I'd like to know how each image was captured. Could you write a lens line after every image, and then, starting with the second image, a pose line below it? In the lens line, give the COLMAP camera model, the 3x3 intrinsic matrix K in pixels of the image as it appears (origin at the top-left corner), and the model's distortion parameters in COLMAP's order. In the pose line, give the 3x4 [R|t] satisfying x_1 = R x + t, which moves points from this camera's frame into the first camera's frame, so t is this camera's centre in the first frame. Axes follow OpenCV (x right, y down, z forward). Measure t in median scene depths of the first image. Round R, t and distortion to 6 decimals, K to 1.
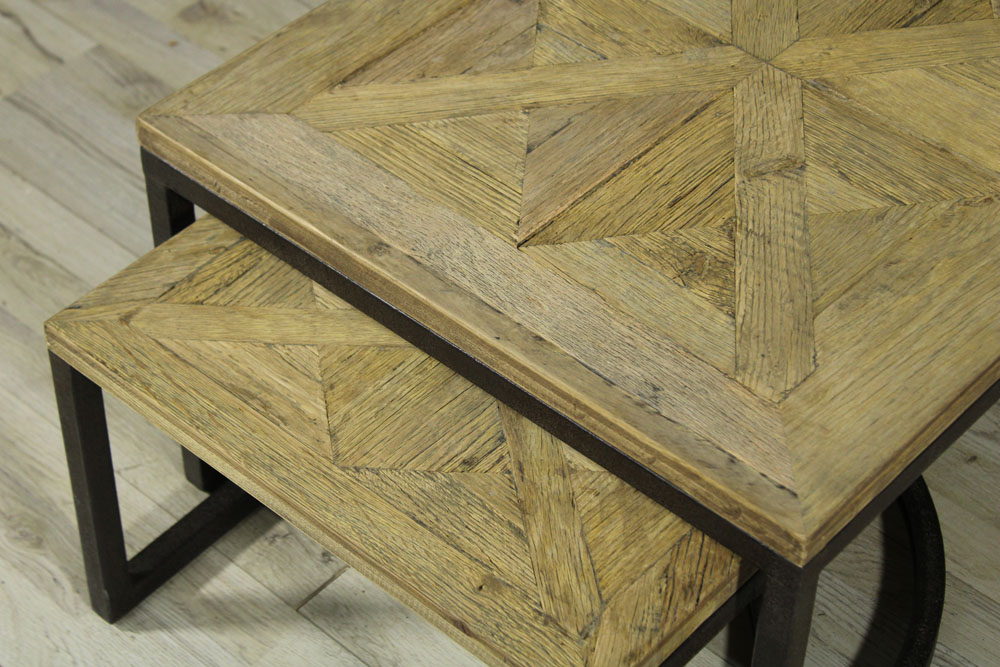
lens RADIAL K [[2178.9, 0, 499.5], [0, 2178.9, 333.0], [0, 0, 1]] dist [0.090480, 0.000000]
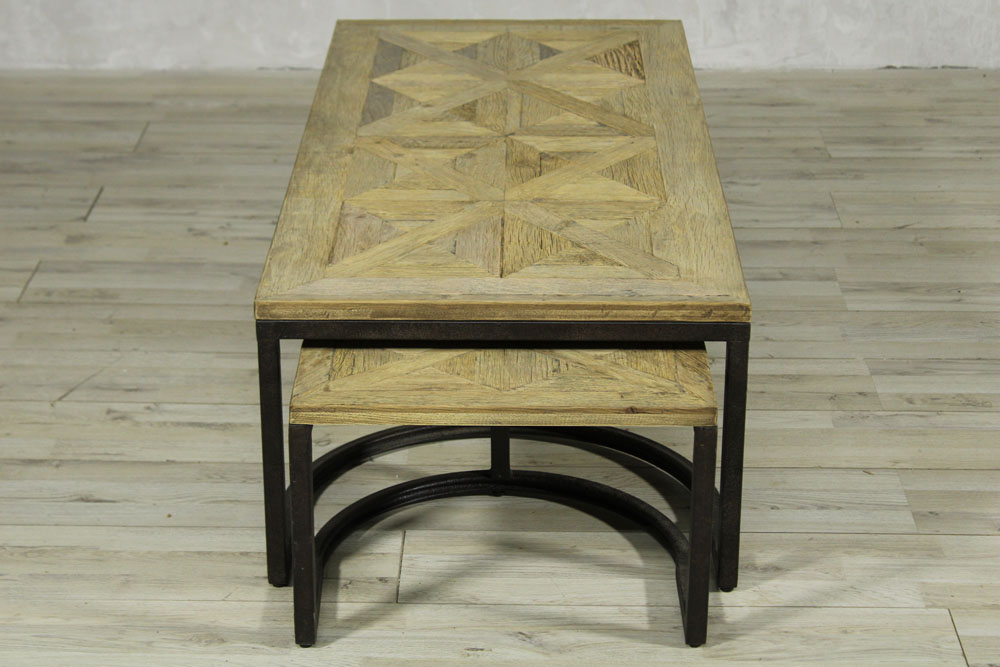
lens RADIAL K [[2295.2, 0, 470.9], [0, 2295.2, 319.9], [0, 0, 1]] dist [0.108290, 0.000000]
pose [[0.756969, -0.261291, 0.598937, -1.086744], [0.460344, 0.863749, -0.204991, 0.345825], [-0.463769, 0.430889, 0.774114, -0.423671]]
